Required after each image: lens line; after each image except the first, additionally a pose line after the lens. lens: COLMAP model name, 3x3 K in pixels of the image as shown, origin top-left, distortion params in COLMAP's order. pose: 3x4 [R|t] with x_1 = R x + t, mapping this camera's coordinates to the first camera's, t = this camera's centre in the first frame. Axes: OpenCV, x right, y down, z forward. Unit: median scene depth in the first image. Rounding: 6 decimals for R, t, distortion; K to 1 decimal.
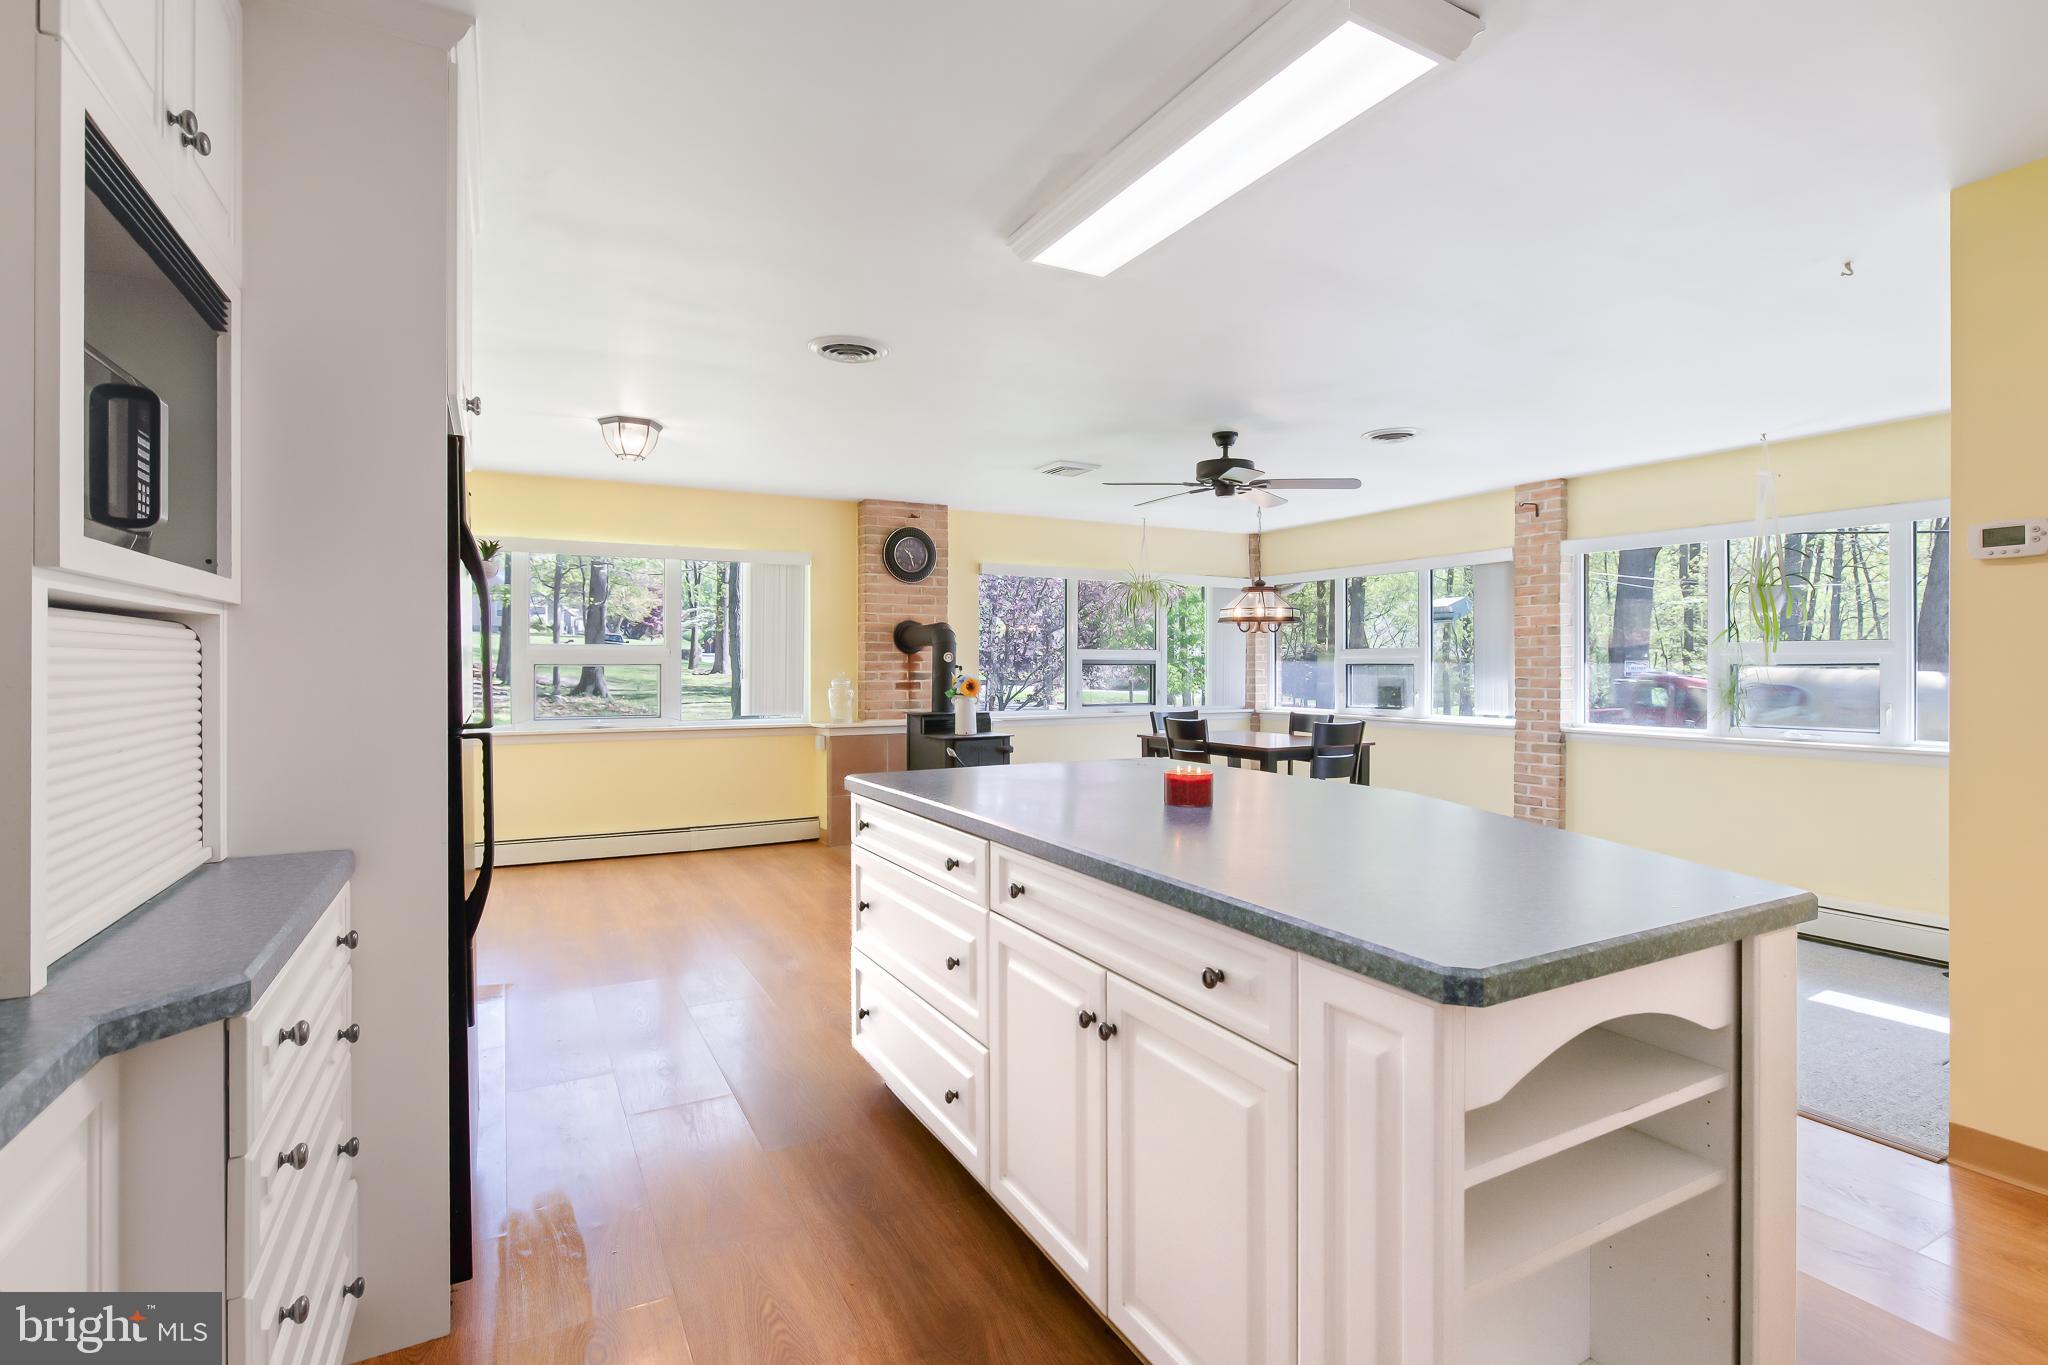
lens RADIAL K [[979.3, 0, 1035.8], [0, 979.3, 675.1], [0, 0, 1]] dist [0.018221, 0.000425]
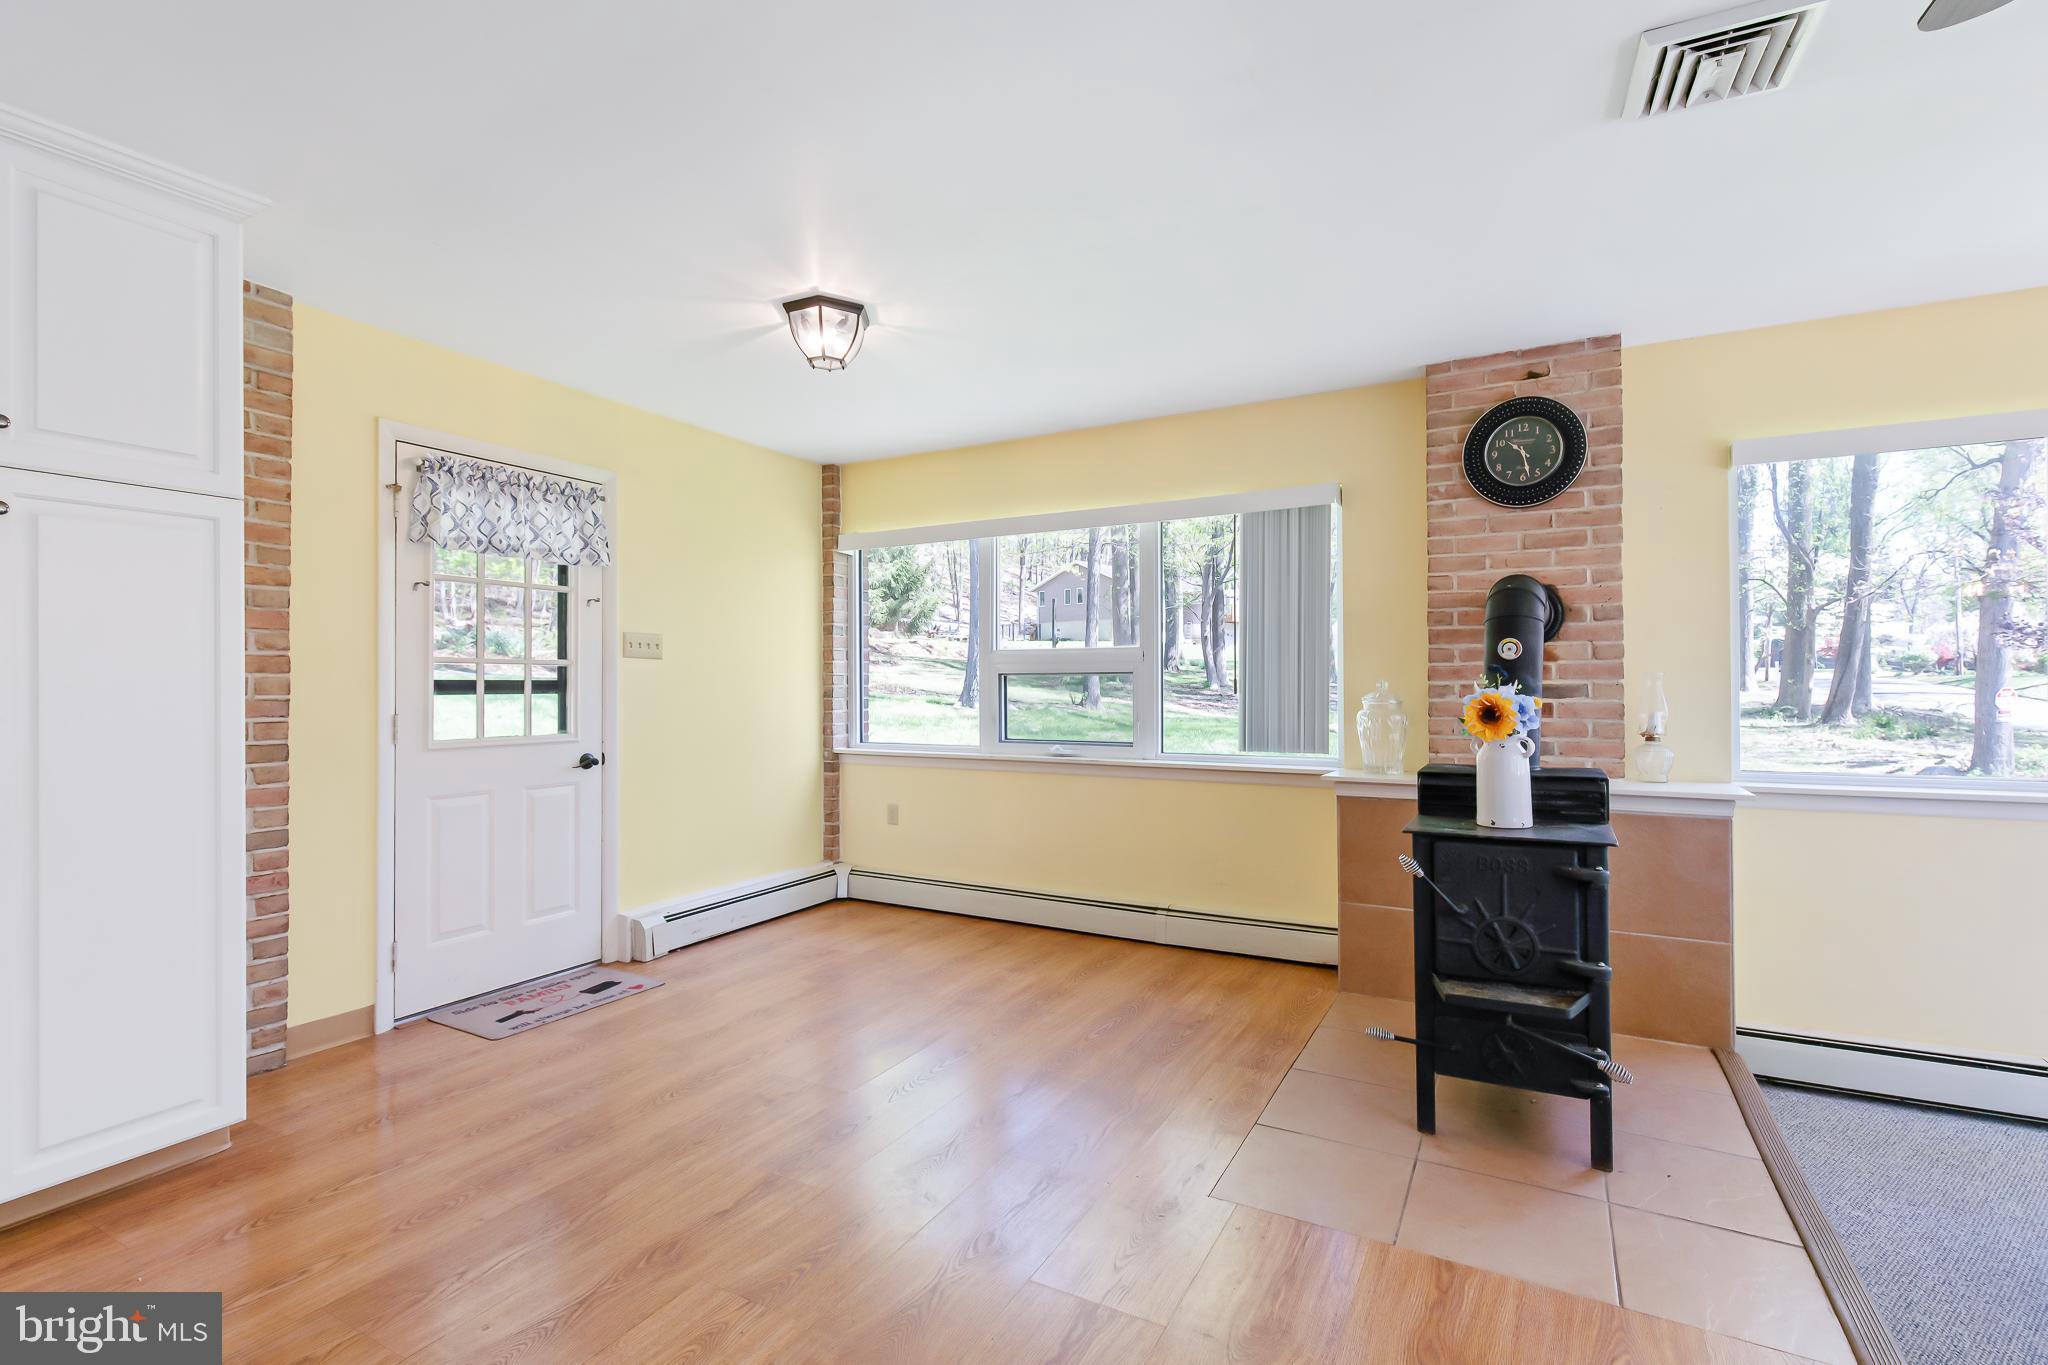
lens RADIAL K [[979.3, 0, 1016.7], [0, 979.3, 670.4], [0, 0, 1]] dist [0.018221, 0.000425]
pose [[0.546088, -0.015122, -0.837592, 0.155447], [-0.006449, 0.999732, -0.022254, 0.003407], [0.837703, 0.017554, 0.545844, 0.508803]]
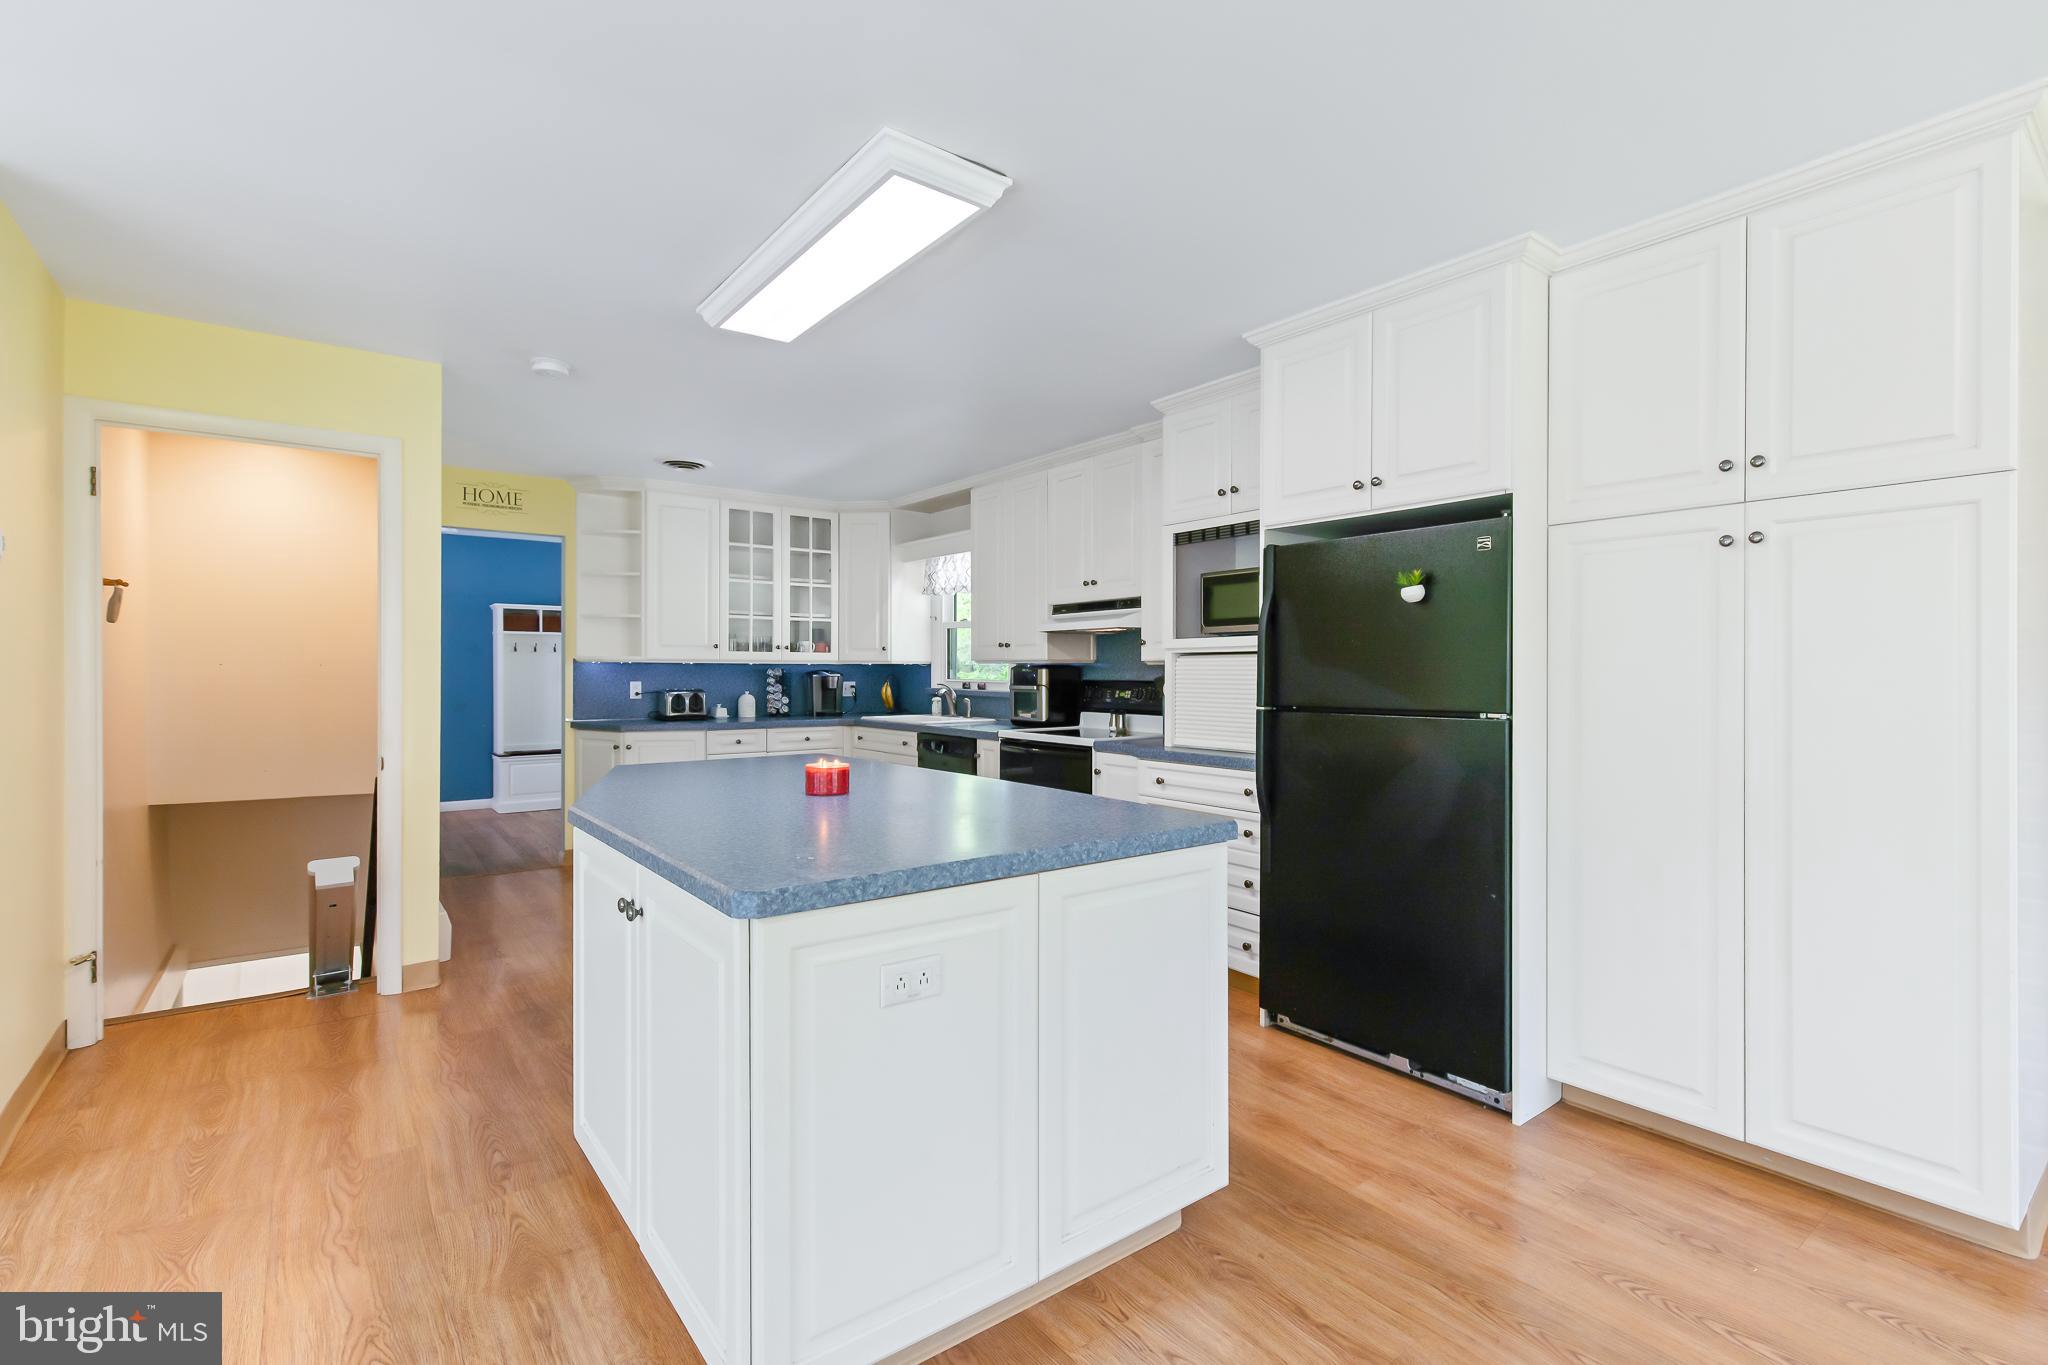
lens RADIAL K [[932.3, 0, 1029.7], [0, 932.3, 669.7], [0, 0, 1]] dist [0.002805, -0.002731]
pose [[-0.988085, -0.002636, -0.153887, 0.024576], [-0.004168, 0.999945, 0.009635, -0.007507], [0.153853, 0.010161, -0.988042, 0.706791]]
